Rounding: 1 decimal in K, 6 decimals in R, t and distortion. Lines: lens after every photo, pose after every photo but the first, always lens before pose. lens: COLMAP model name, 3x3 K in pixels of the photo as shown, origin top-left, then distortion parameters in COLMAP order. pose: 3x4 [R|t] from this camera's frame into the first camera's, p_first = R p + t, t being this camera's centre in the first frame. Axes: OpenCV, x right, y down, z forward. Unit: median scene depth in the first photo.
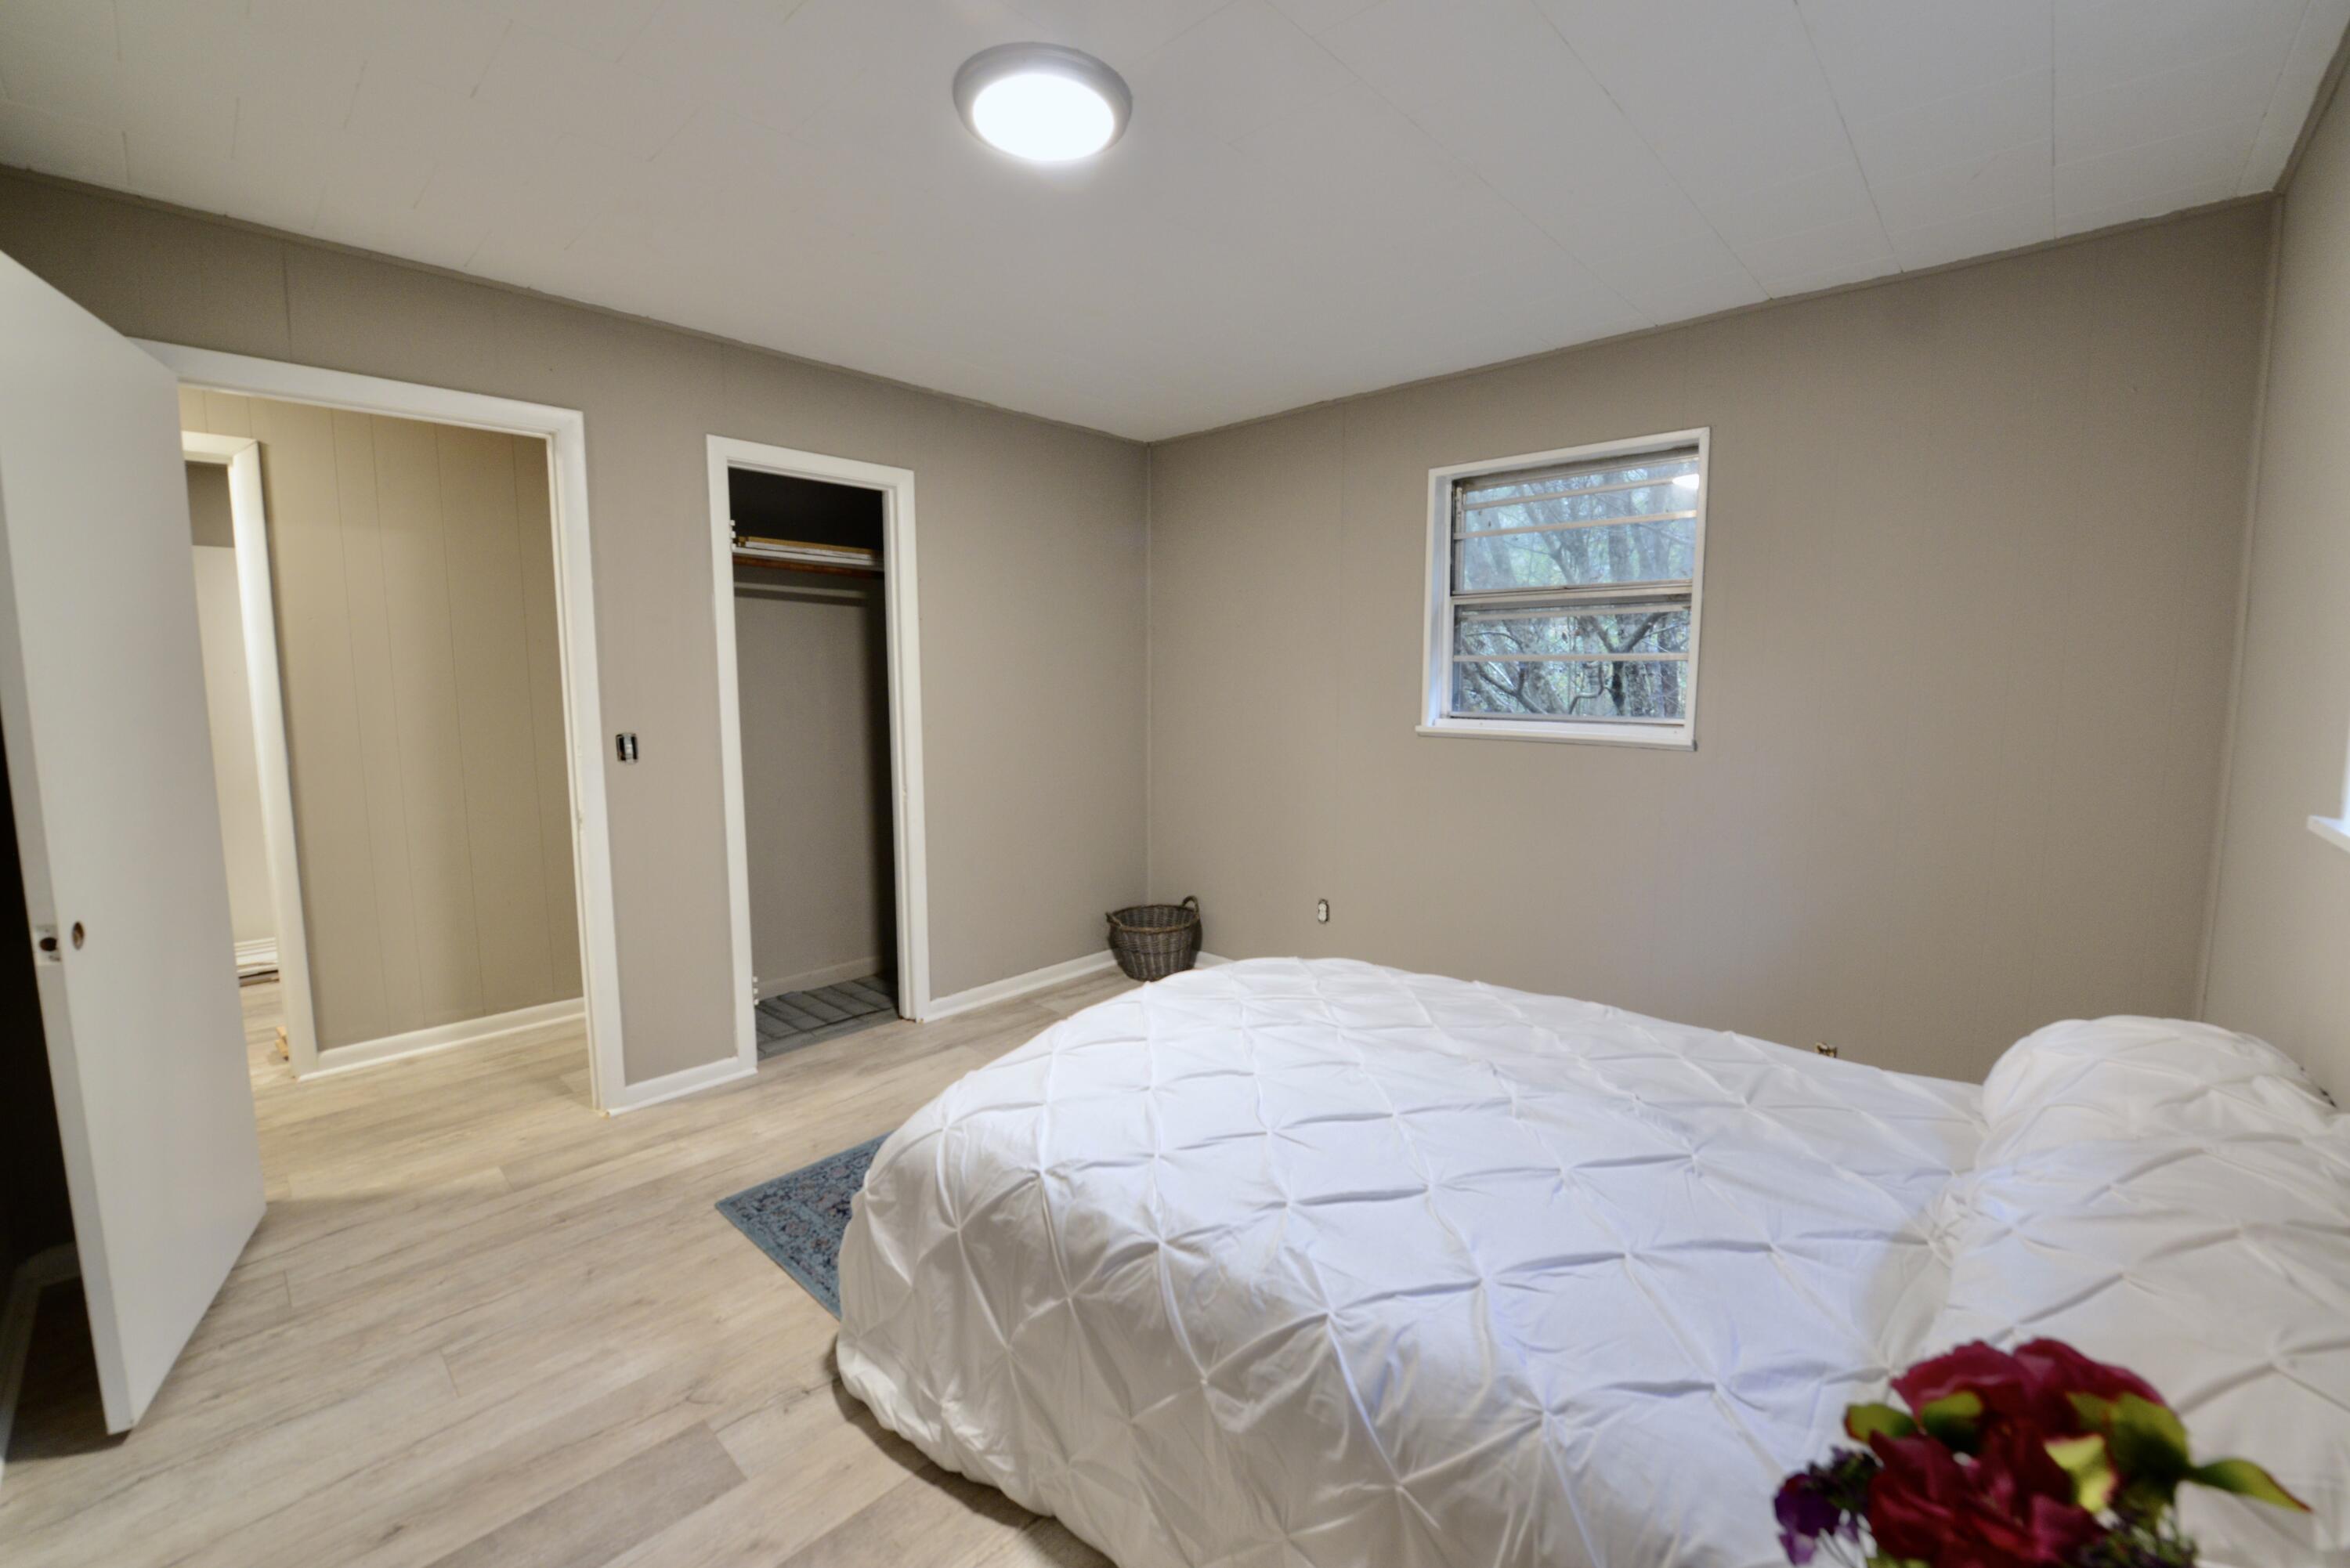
lens RADIAL K [[934.1, 0, 1181.6], [0, 934.1, 765.4], [0, 0, 1]] dist [-0.020316, -0.000984]
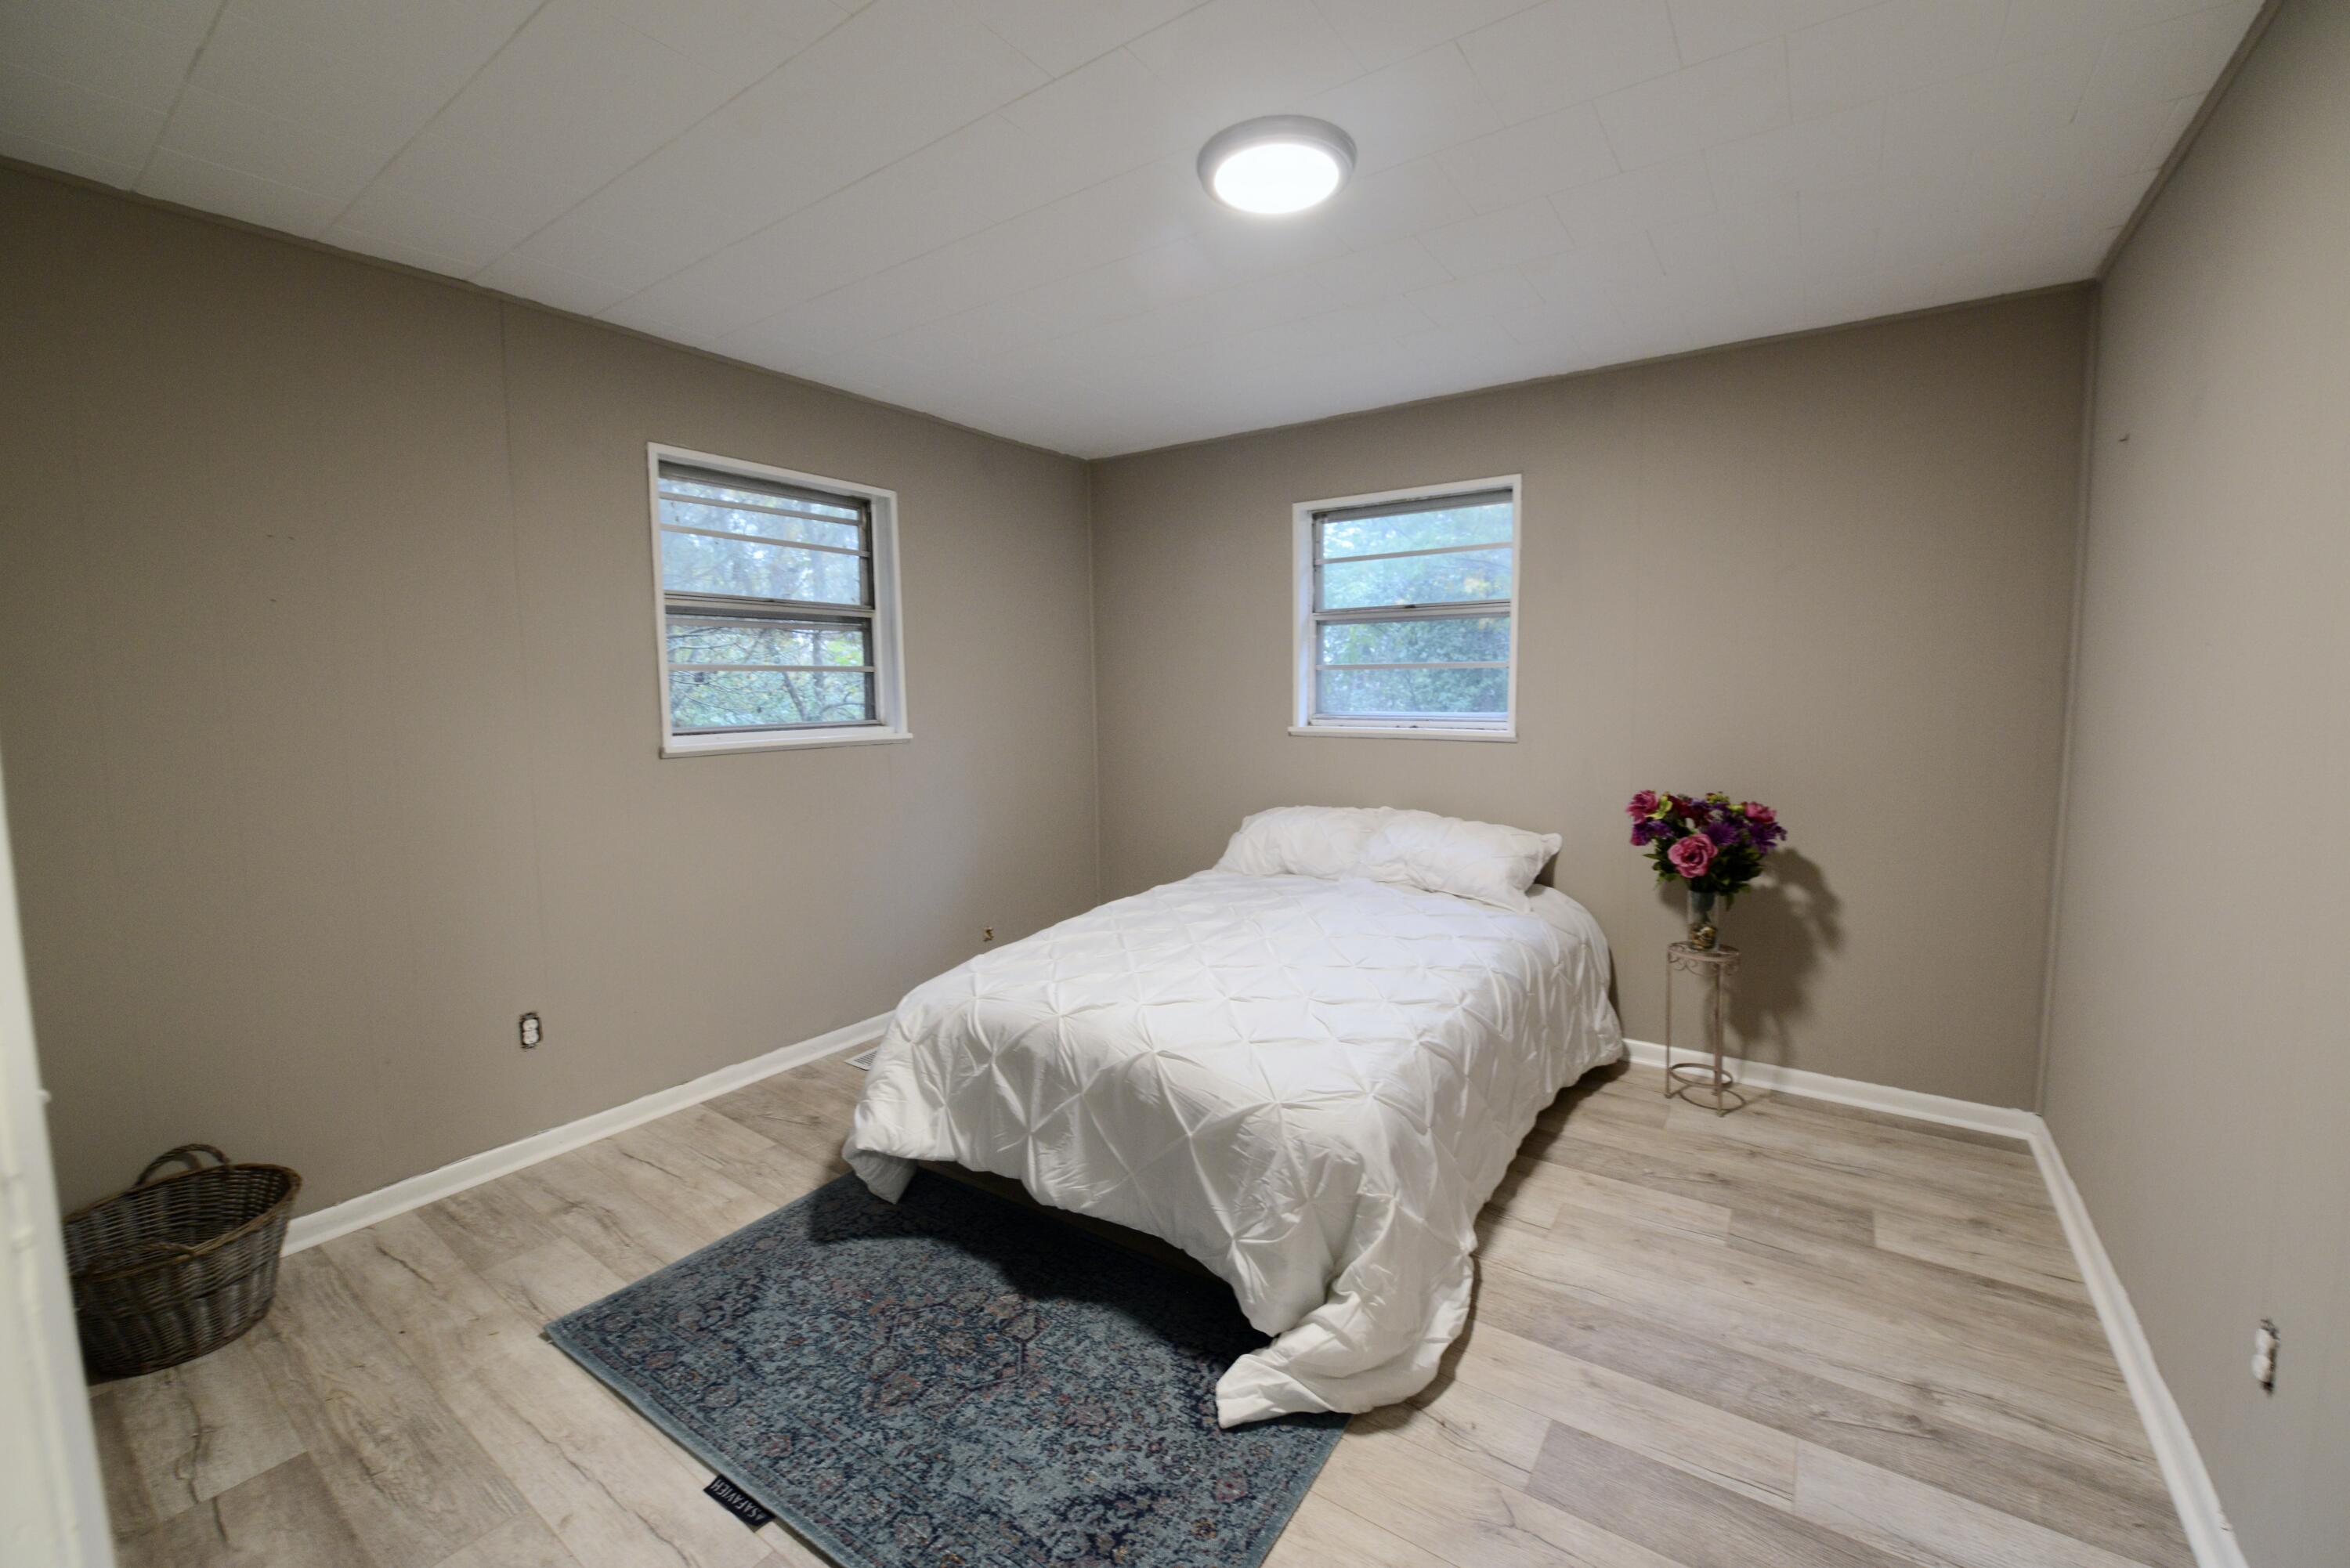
lens RADIAL K [[934.1, 0, 1181.6], [0, 934.1, 765.4], [0, 0, 1]] dist [-0.020316, -0.000984]
pose [[-0.138672, -0.078793, 0.987199, -0.671772], [0.108329, 0.989641, 0.094205, -0.058184], [-0.984396, 0.120006, -0.128700, 0.700003]]
